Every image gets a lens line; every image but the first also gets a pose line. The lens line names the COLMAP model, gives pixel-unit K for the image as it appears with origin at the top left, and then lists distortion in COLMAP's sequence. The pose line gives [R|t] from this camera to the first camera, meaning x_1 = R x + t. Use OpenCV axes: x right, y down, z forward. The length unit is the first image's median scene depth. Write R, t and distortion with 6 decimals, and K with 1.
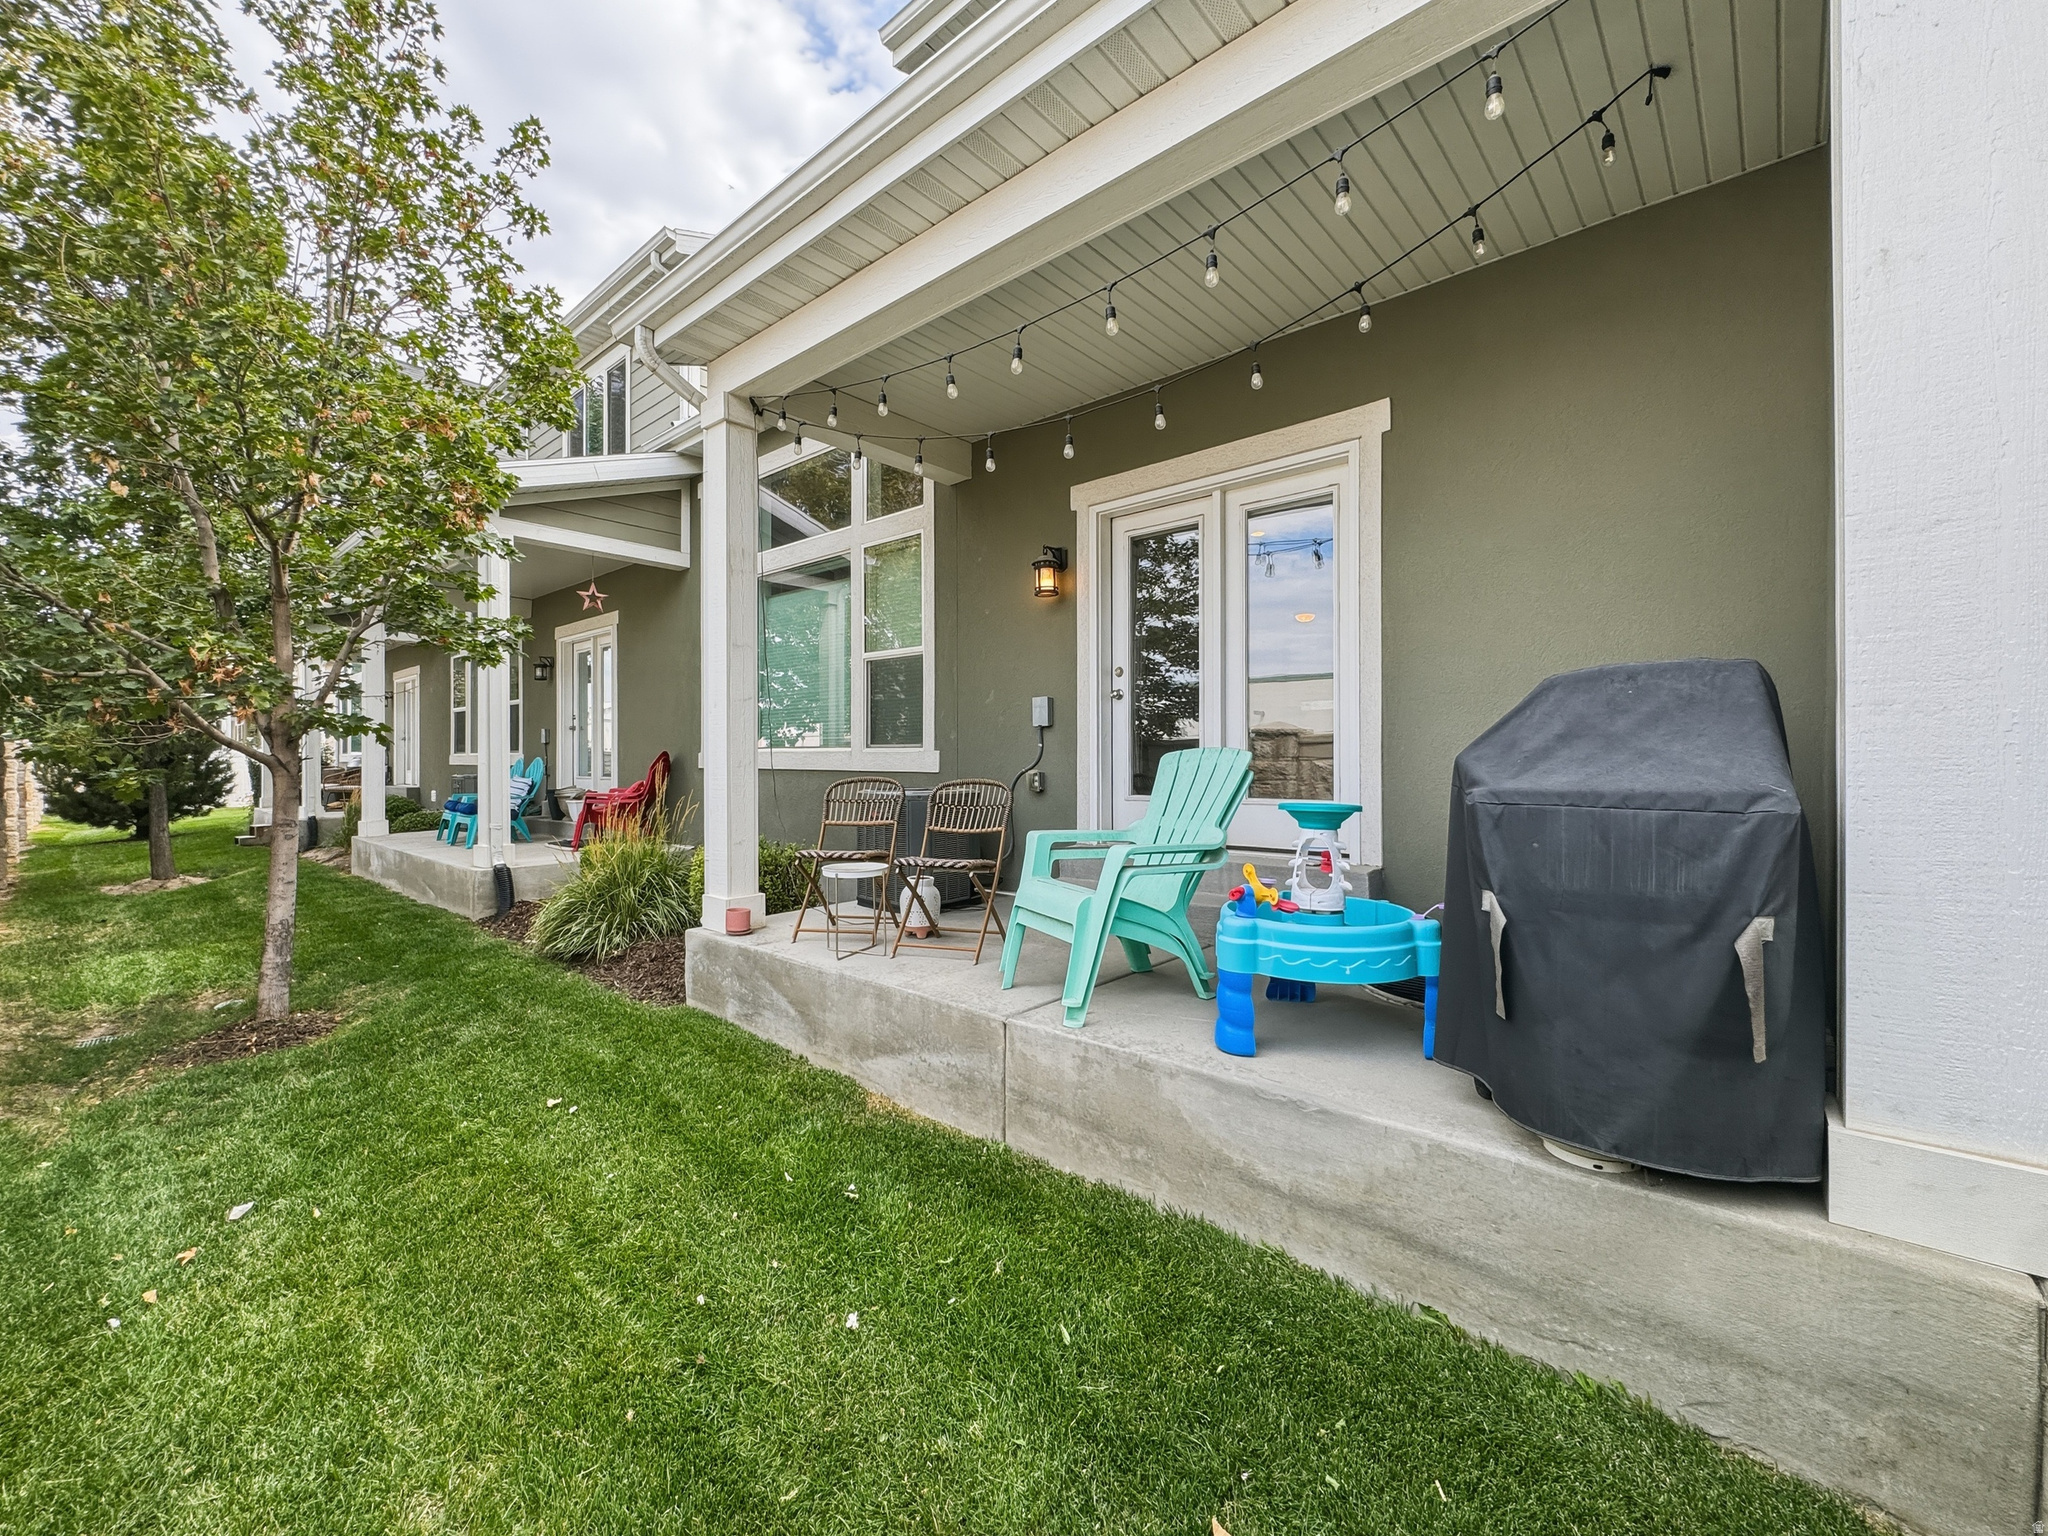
lens RADIAL K [[839.0, 0, 1025.2], [0, 839.0, 754.0], [0, 0, 1]] dist [0.000463, -0.000123]
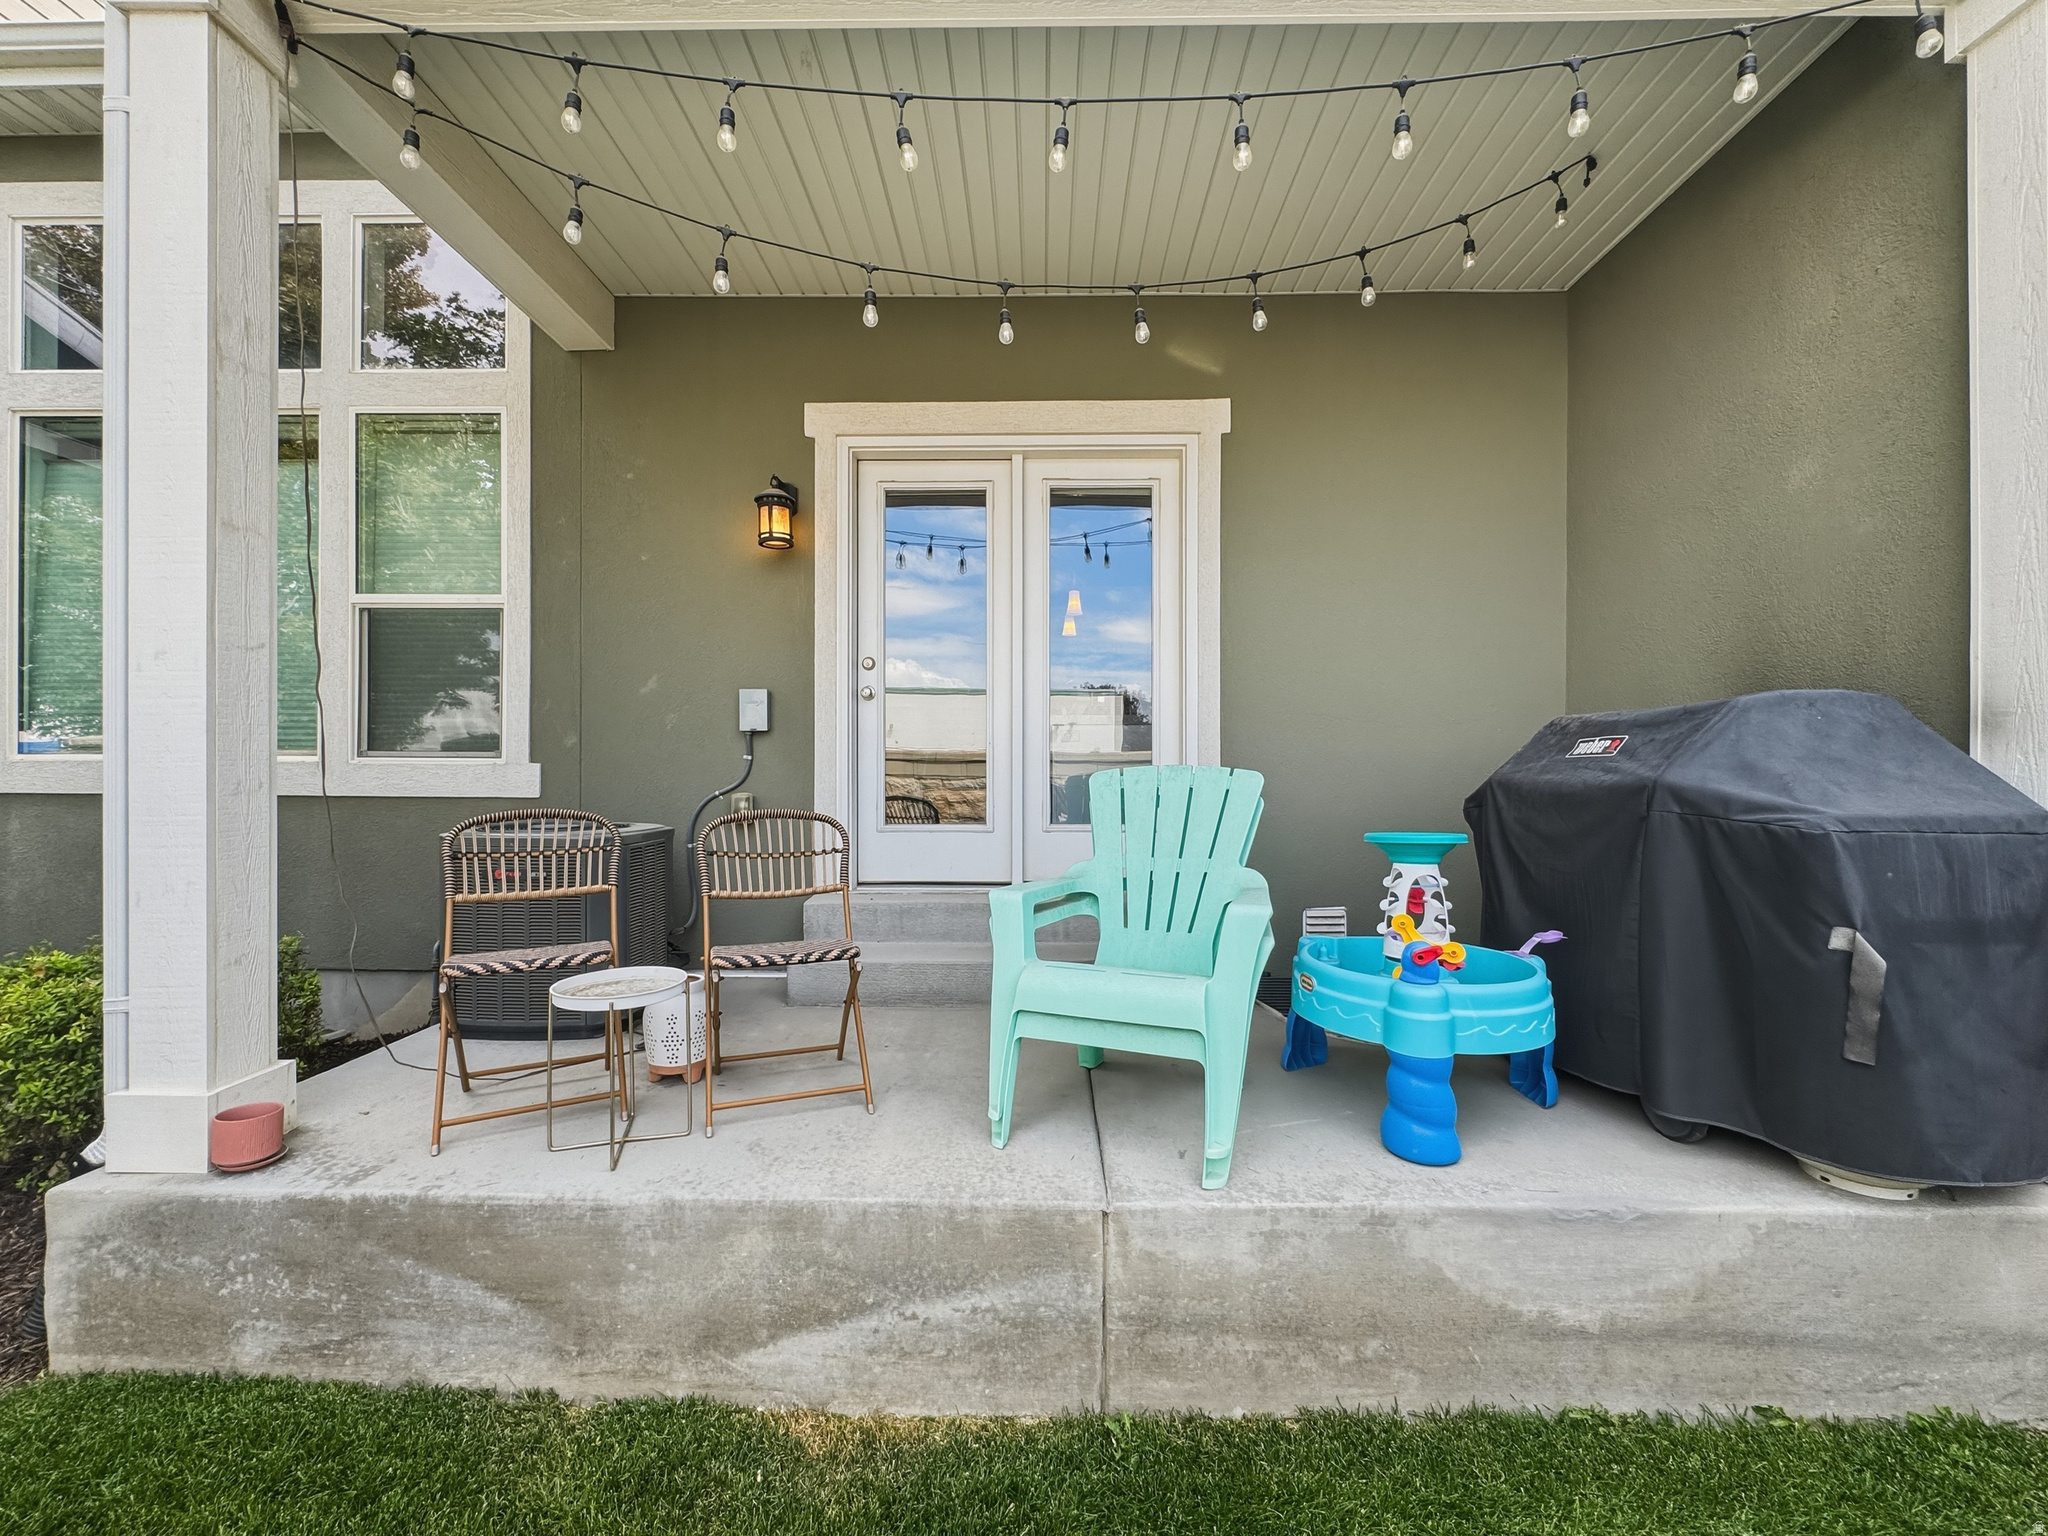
lens RADIAL K [[829.4, 0, 1021.4], [0, 829.4, 773.9], [0, 0, 1]] dist [-0.001143, 0.000075]
pose [[0.761064, 0.006556, 0.648643, -0.477356], [-0.008008, 0.999968, -0.000710, 0.002484], [-0.648627, -0.004654, 0.761092, 0.596818]]
